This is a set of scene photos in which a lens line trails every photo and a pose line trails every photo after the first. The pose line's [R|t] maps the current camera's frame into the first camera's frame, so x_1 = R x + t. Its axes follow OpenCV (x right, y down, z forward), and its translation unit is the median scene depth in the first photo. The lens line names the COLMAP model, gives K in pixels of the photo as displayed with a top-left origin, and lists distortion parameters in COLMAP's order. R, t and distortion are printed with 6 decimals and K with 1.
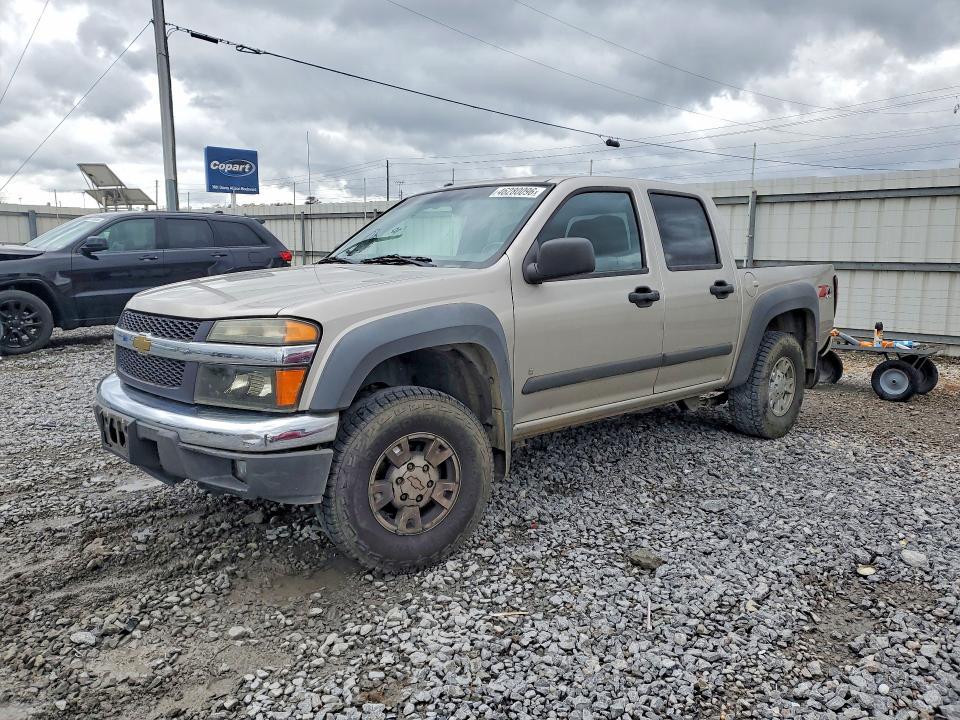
lens RADIAL K [[784.8, 0, 447.5], [0, 784.8, 358.8], [0, 0, 1]] dist [0.023663, 0.004174]
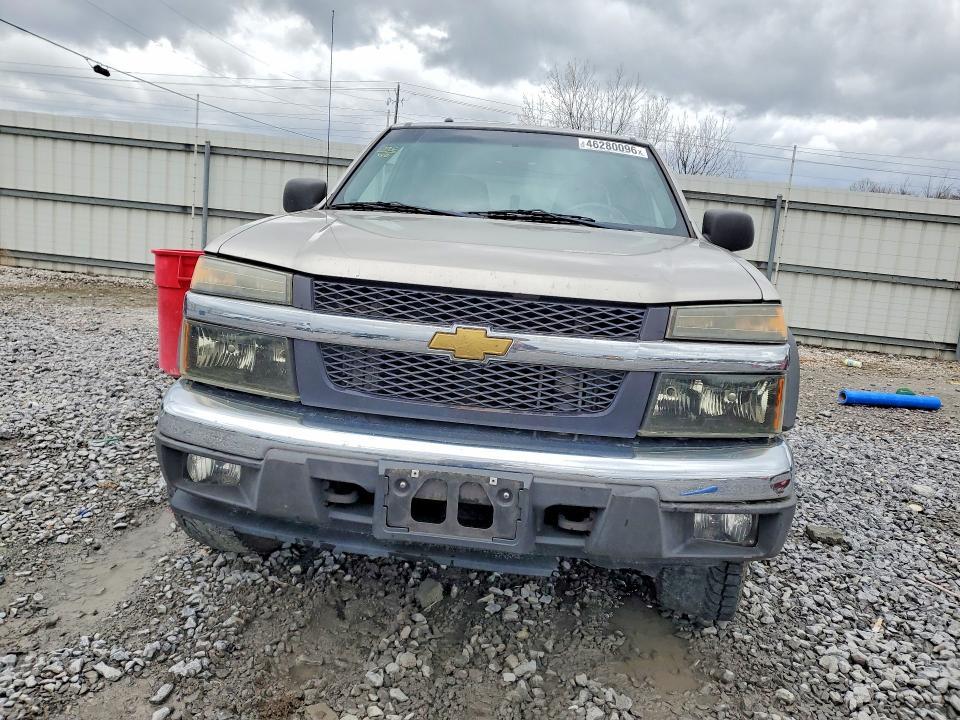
lens RADIAL K [[784.8, 0, 447.5], [0, 784.8, 358.8], [0, 0, 1]] dist [0.023663, 0.004174]
pose [[0.713745, -0.049625, 0.698646, -0.101764], [0.010456, 0.998131, 0.060215, -0.005375], [-0.700328, -0.035673, 0.712930, 0.077626]]
